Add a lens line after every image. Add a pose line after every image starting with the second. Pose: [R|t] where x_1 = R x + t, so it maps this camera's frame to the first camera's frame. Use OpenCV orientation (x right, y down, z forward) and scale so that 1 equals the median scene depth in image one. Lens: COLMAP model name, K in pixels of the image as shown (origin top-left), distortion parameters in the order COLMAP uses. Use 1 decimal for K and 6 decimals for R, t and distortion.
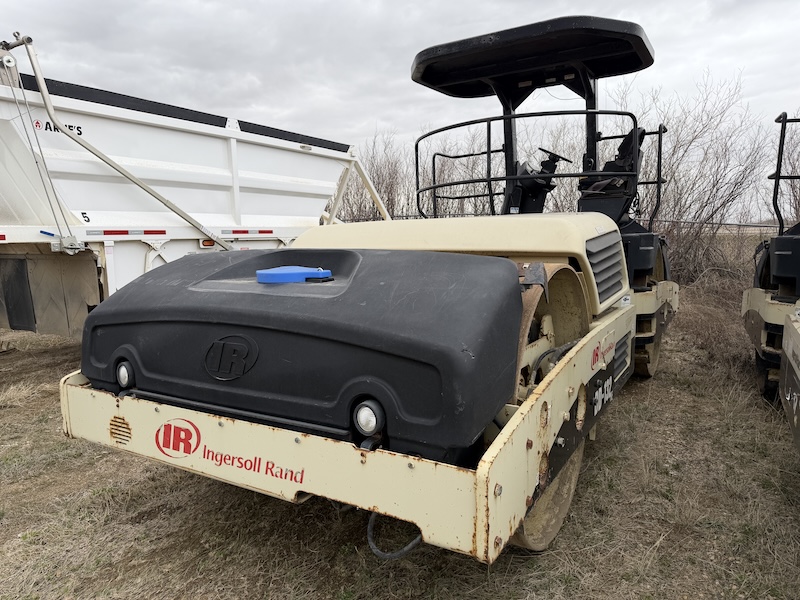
lens RADIAL K [[541.4, 0, 402.3], [0, 541.4, 300.0], [0, 0, 1]] dist [0.032183, -0.061548]
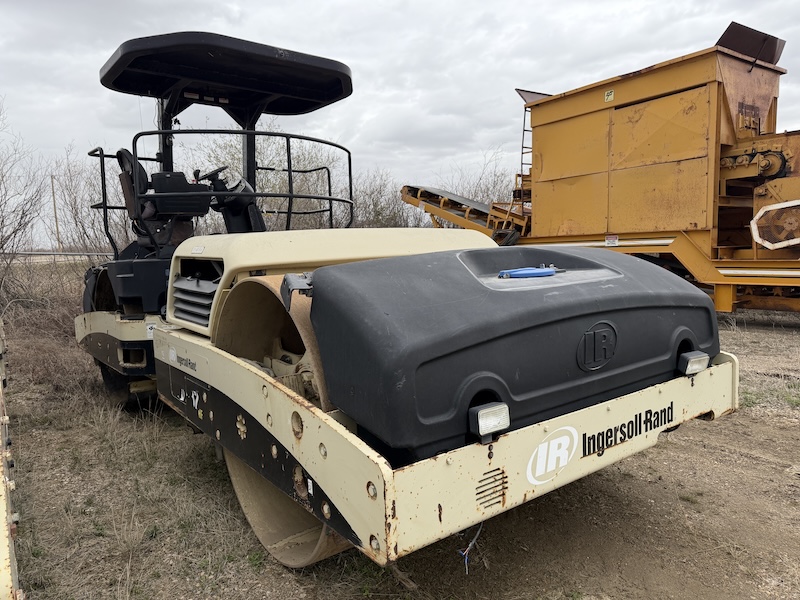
lens RADIAL K [[541.4, 0, 402.3], [0, 541.4, 300.0], [0, 0, 1]] dist [0.032183, -0.061548]
pose [[0.385006, -0.100195, 0.917459, -0.113566], [0.148084, 0.987916, 0.045747, -0.007183], [-0.910956, 0.118248, 0.395191, 0.070286]]
